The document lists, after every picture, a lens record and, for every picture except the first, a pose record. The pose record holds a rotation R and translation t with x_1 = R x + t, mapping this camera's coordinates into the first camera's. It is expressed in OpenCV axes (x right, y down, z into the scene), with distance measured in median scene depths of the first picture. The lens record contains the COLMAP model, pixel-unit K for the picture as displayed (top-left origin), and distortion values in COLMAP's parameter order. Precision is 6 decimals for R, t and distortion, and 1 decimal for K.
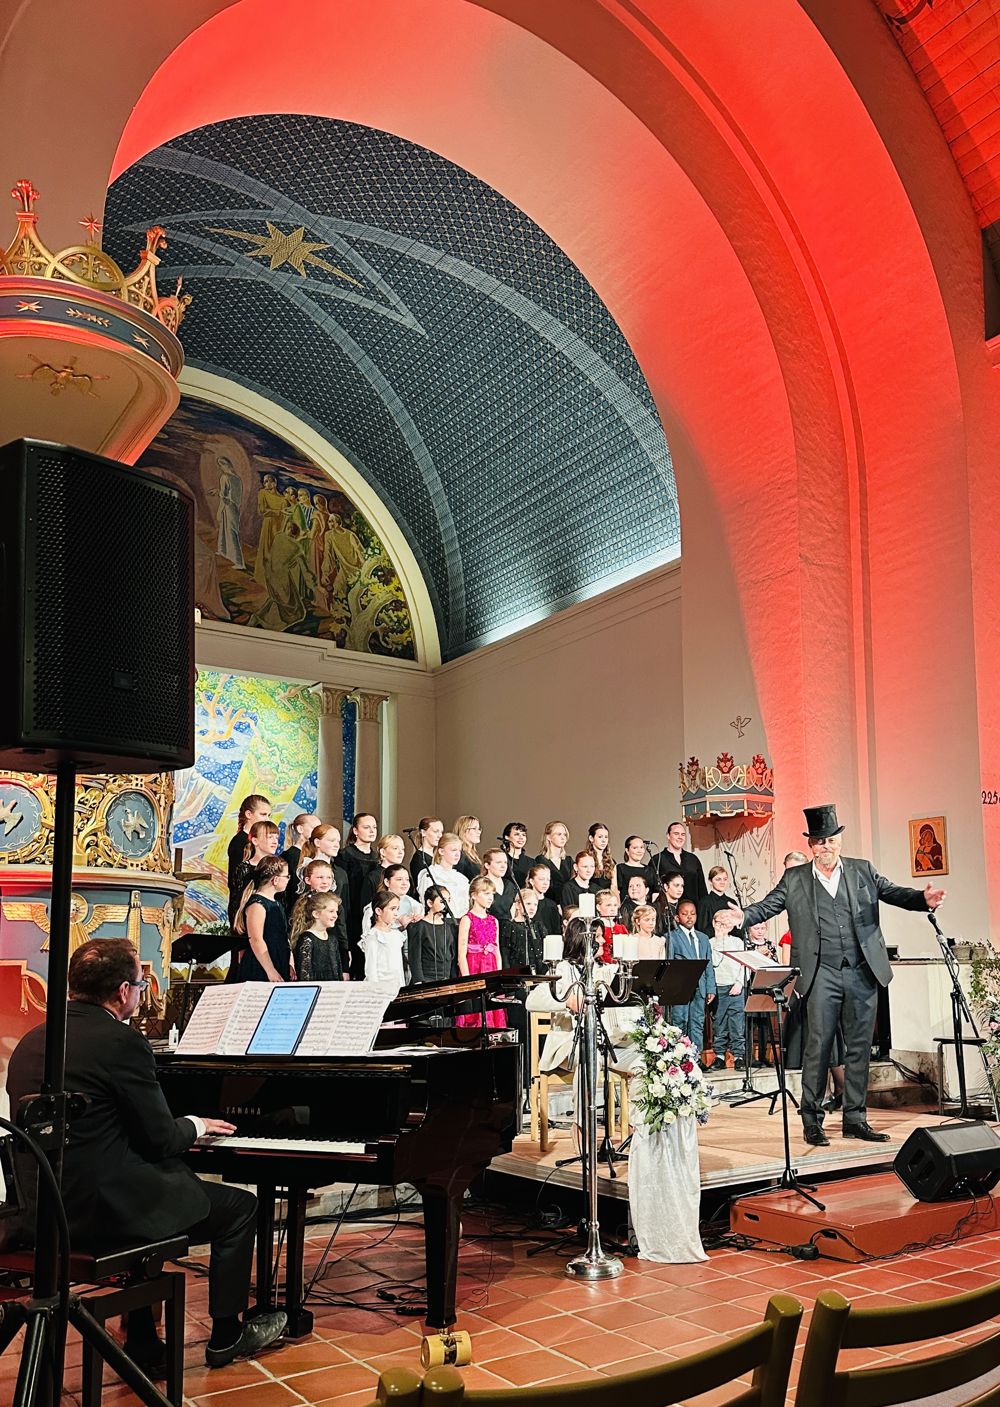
lens RADIAL K [[1154.1, 0, 627.6], [0, 1154.1, 820.6], [0, 0, 1]] dist [0.206318, -0.434449]
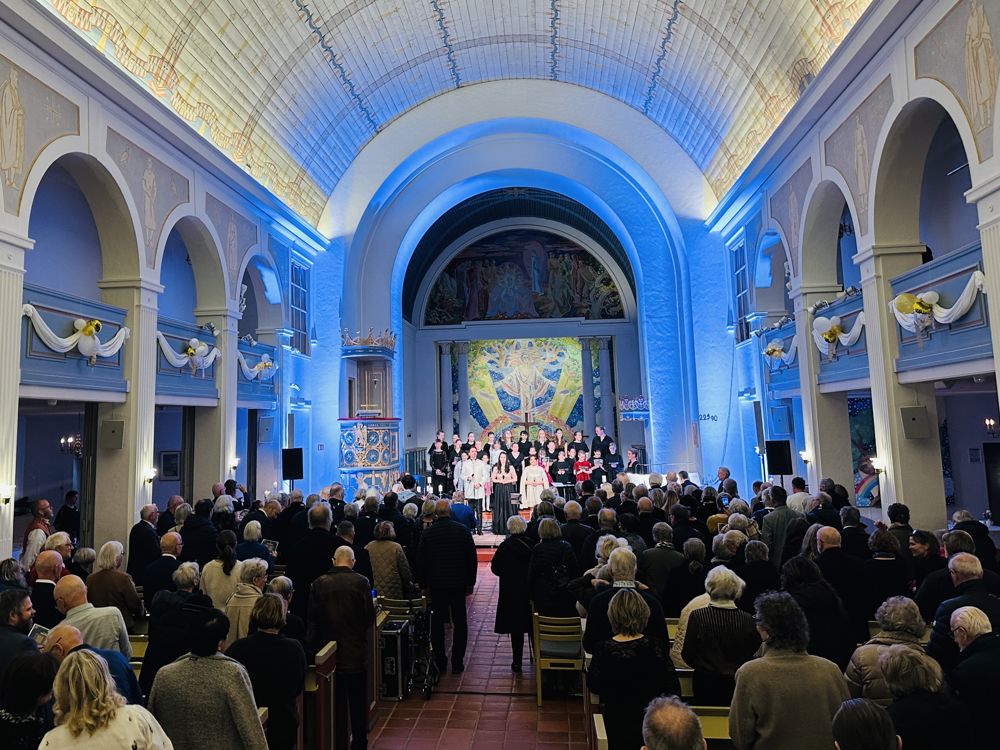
lens RADIAL K [[876.4, 0, 425.0], [0, 876.4, 301.5], [0, 0, 1]] dist [0.184604, -0.344327]
pose [[0.708638, -0.096898, -0.698887, 1.138051], [0.099320, 0.994361, -0.037159, -0.232256], [0.698547, -0.043082, 0.714266, -0.689405]]
